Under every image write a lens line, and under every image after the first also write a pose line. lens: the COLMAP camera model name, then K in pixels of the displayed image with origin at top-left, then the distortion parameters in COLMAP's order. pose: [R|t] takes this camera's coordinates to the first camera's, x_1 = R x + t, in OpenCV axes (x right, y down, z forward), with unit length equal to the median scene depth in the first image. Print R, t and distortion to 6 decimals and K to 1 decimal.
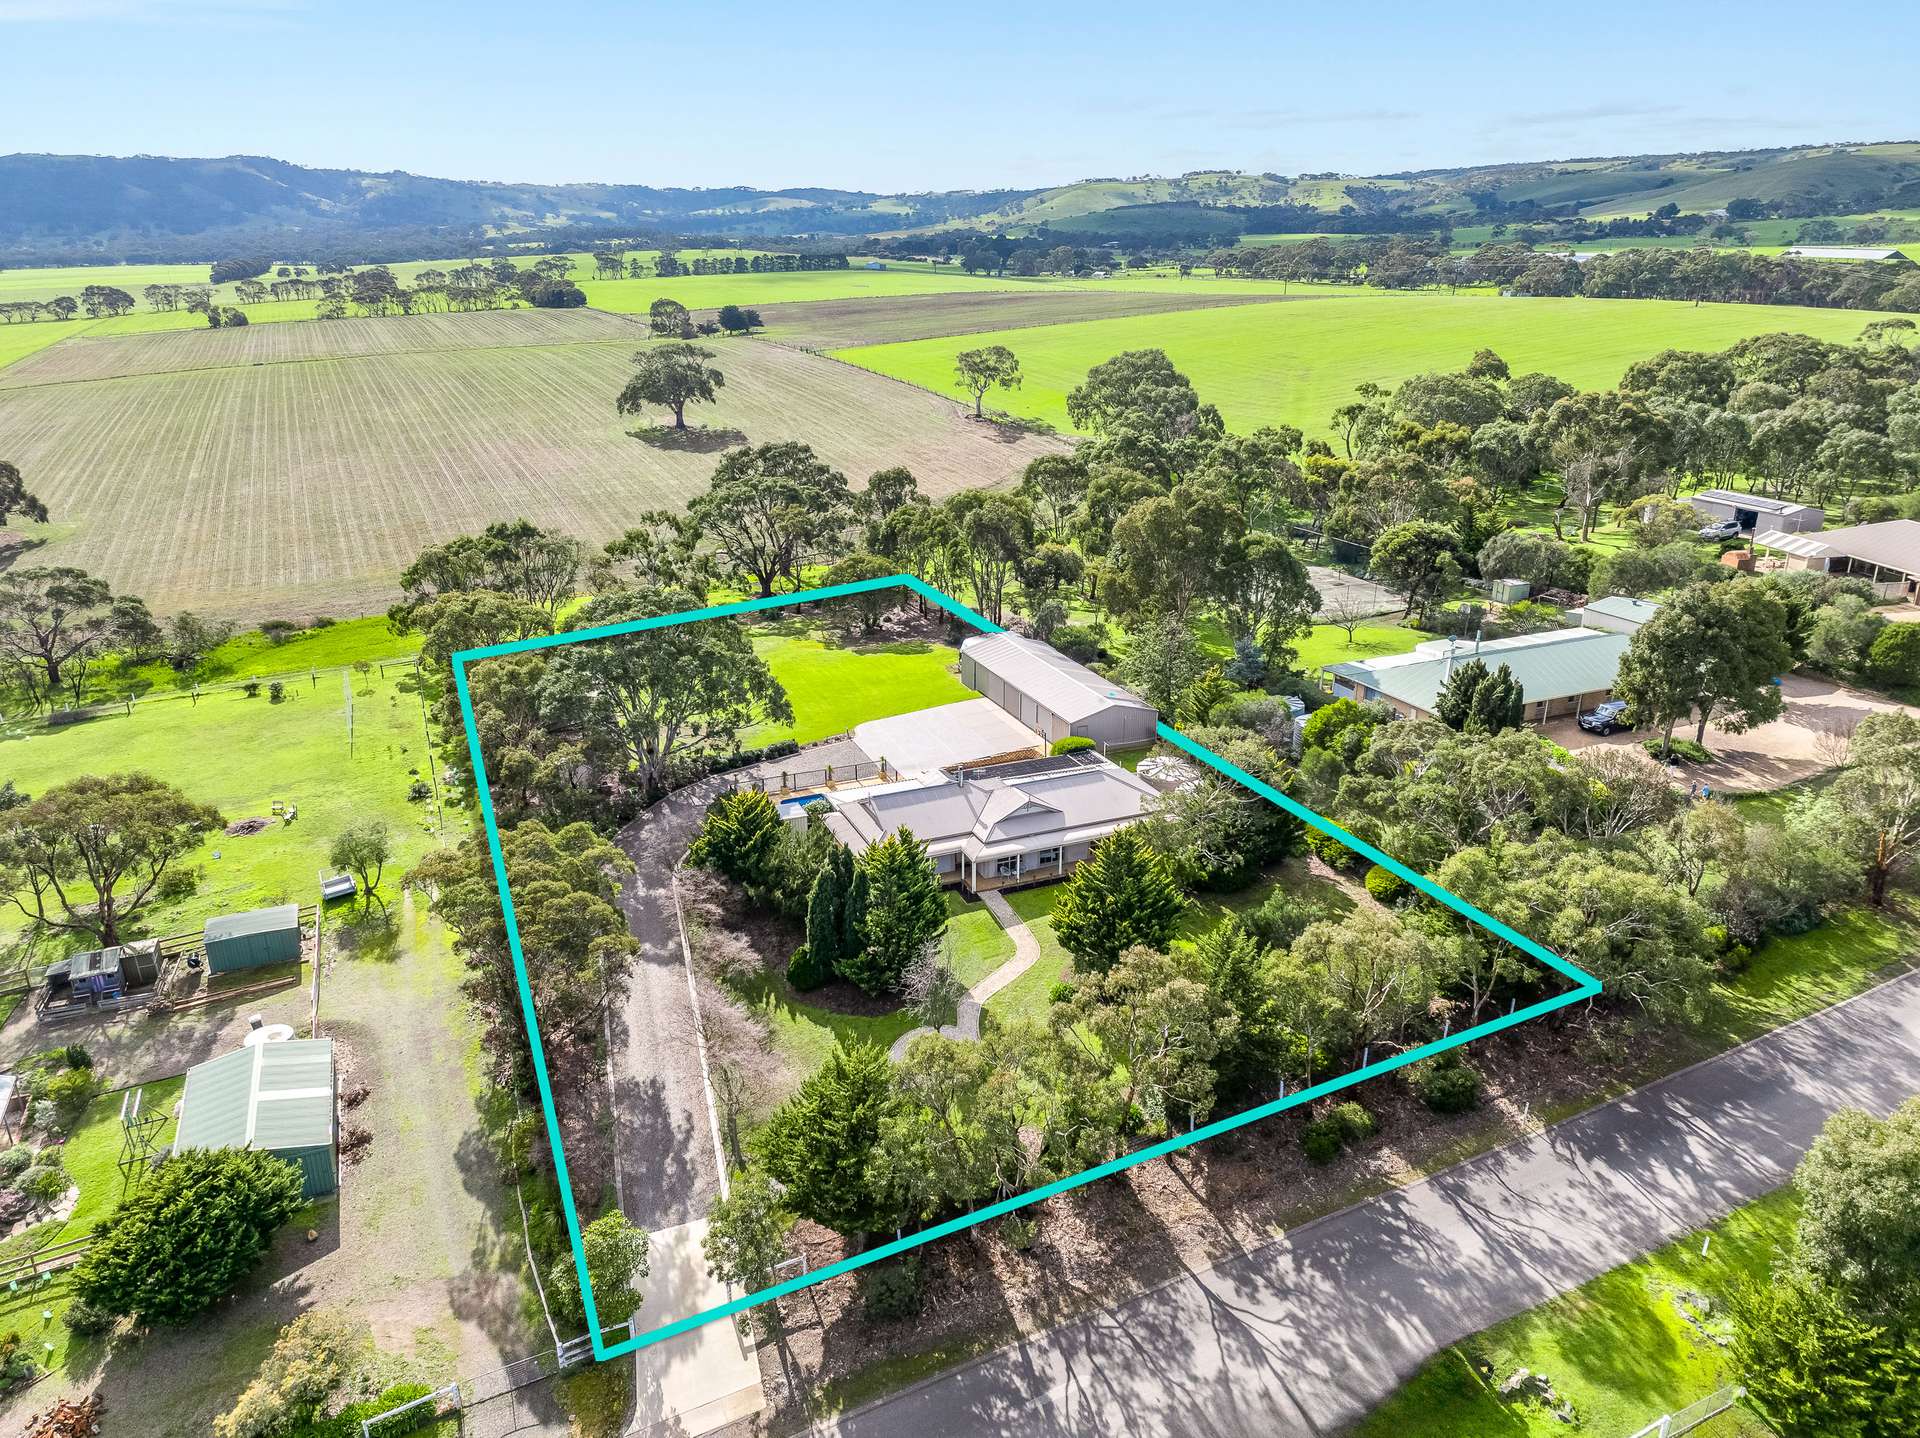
lens RADIAL K [[1298.9, 0, 961.4], [0, 1298.9, 726.7], [0, 0, 1]] dist [0.166077, -0.207977]
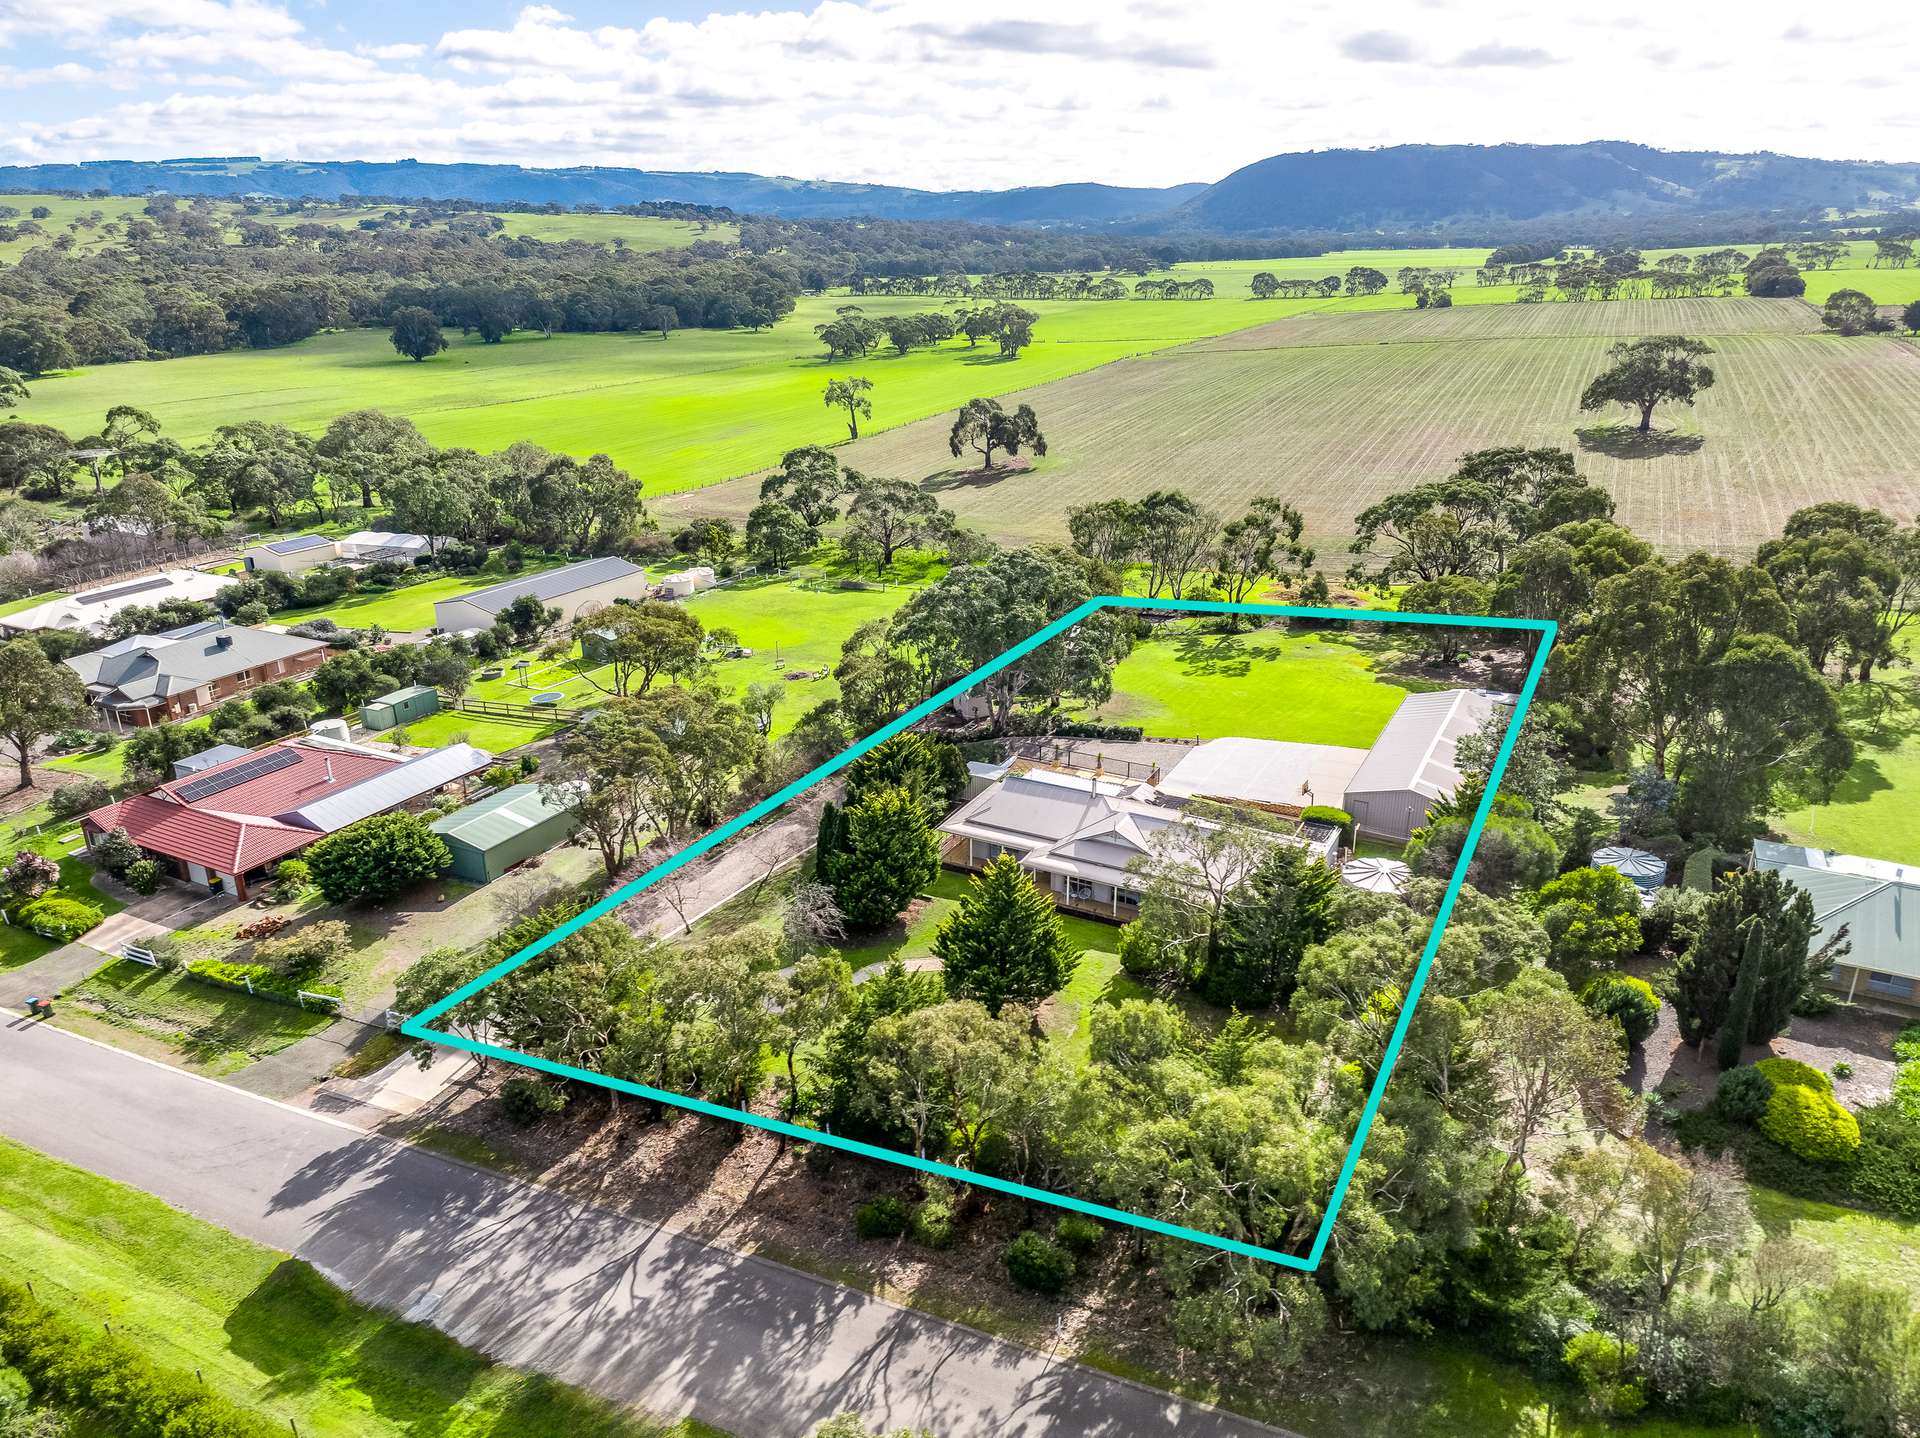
lens RADIAL K [[1298.9, 0, 961.4], [0, 1298.9, 726.7], [0, 0, 1]] dist [0.166077, -0.207977]
pose [[0.630024, 0.270835, -0.727818, 0.639477], [-0.263187, 0.956215, 0.128003, -0.103698], [0.730618, 0.110907, 0.673718, 0.283074]]
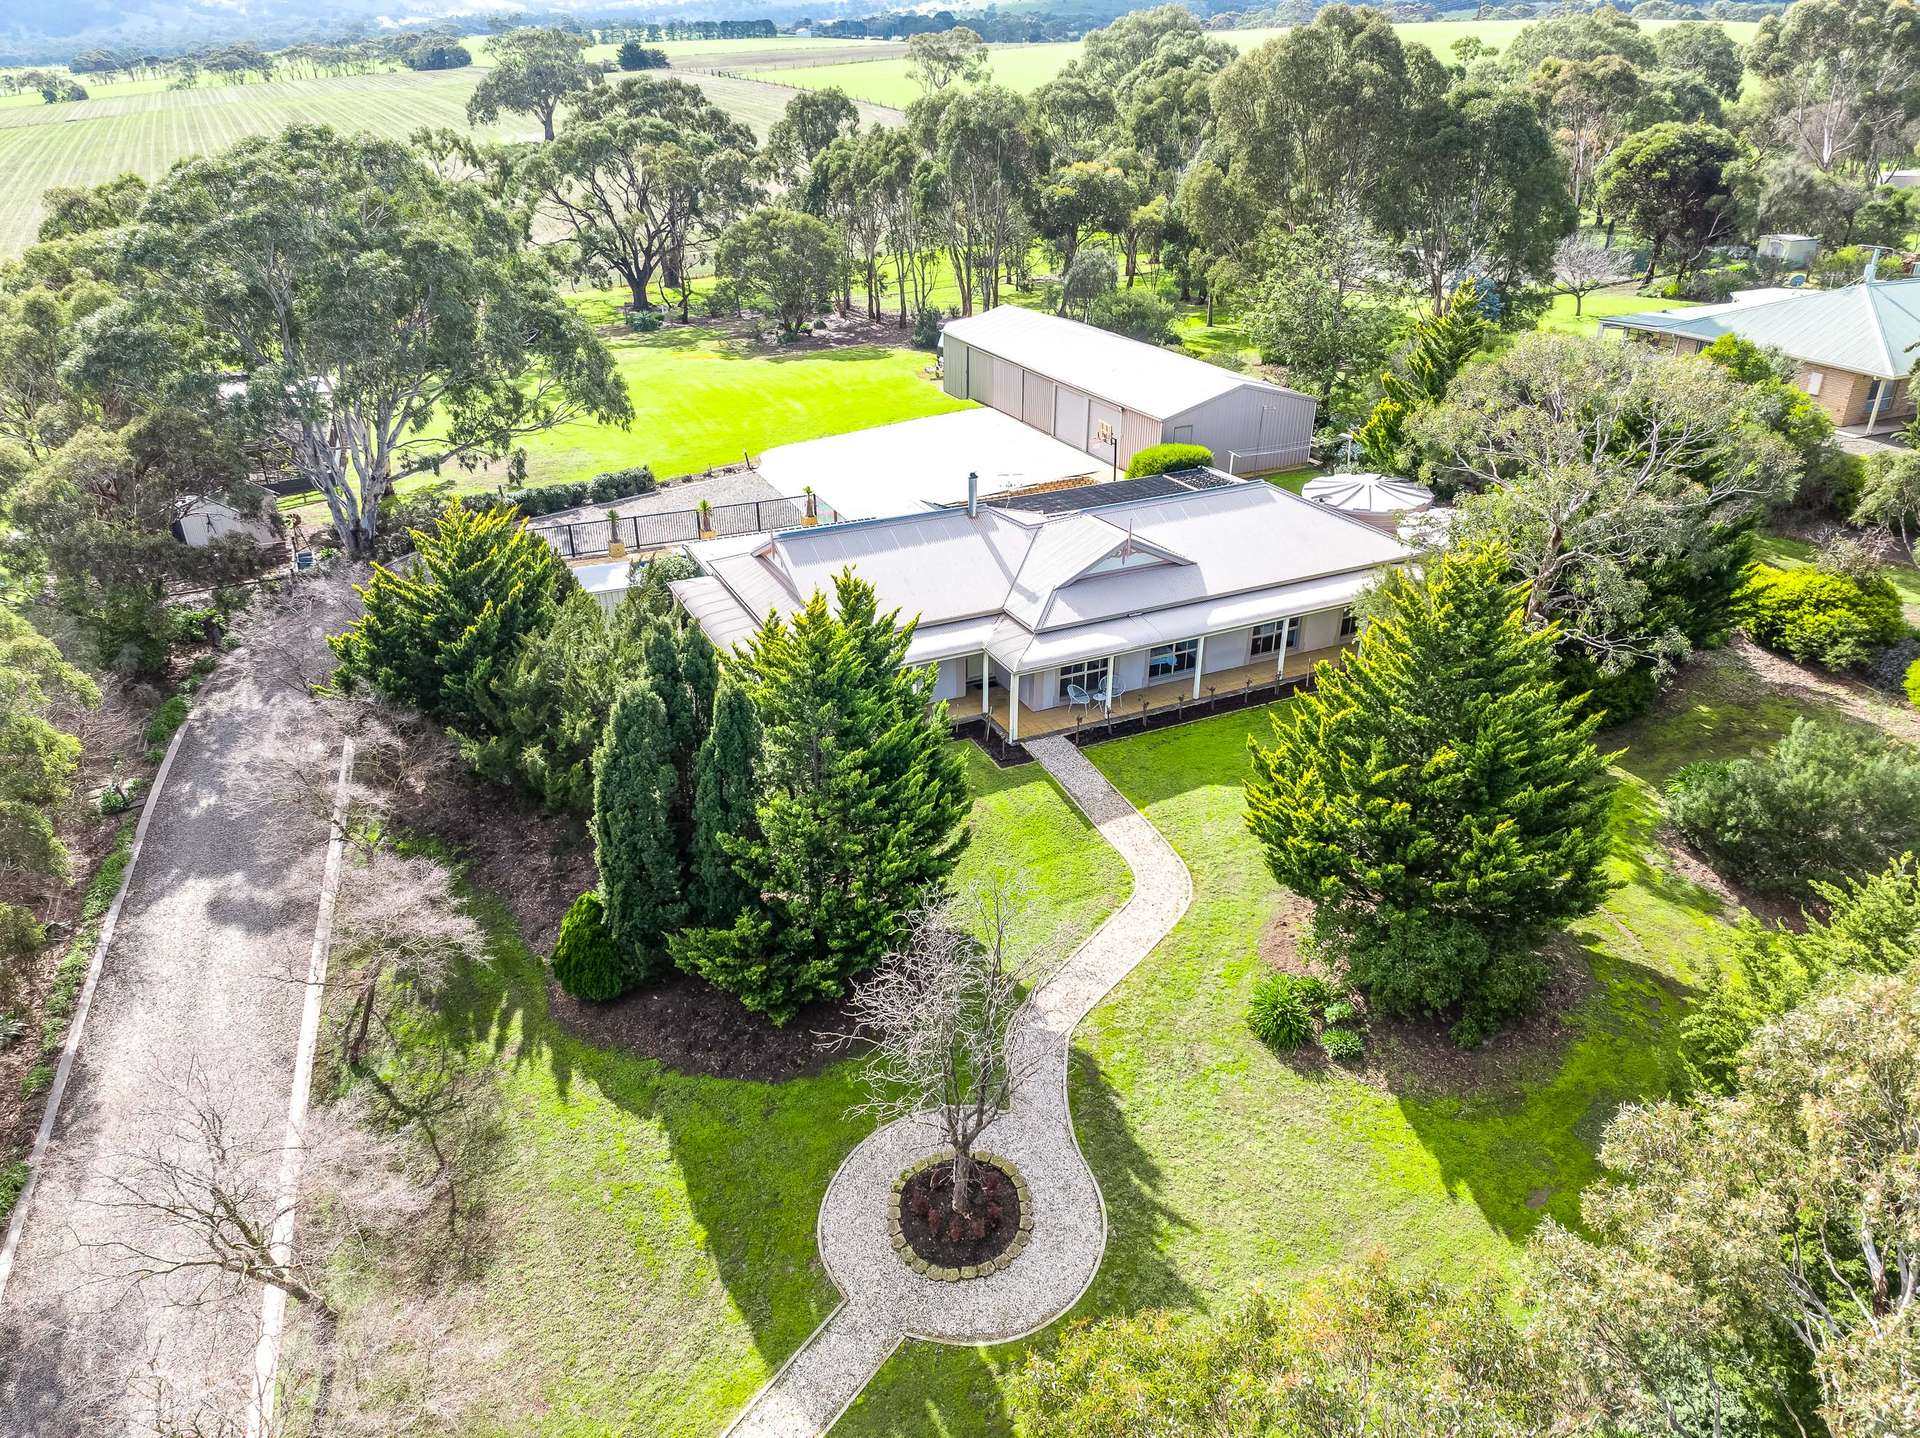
lens RADIAL K [[1298.9, 0, 961.4], [0, 1298.9, 726.7], [0, 0, 1]] dist [0.166077, -0.207977]
pose [[0.999181, -0.019409, 0.035512, -0.022987], [0.014963, 0.992486, 0.121440, 0.065717], [-0.037602, -0.120809, 0.991963, 0.542584]]
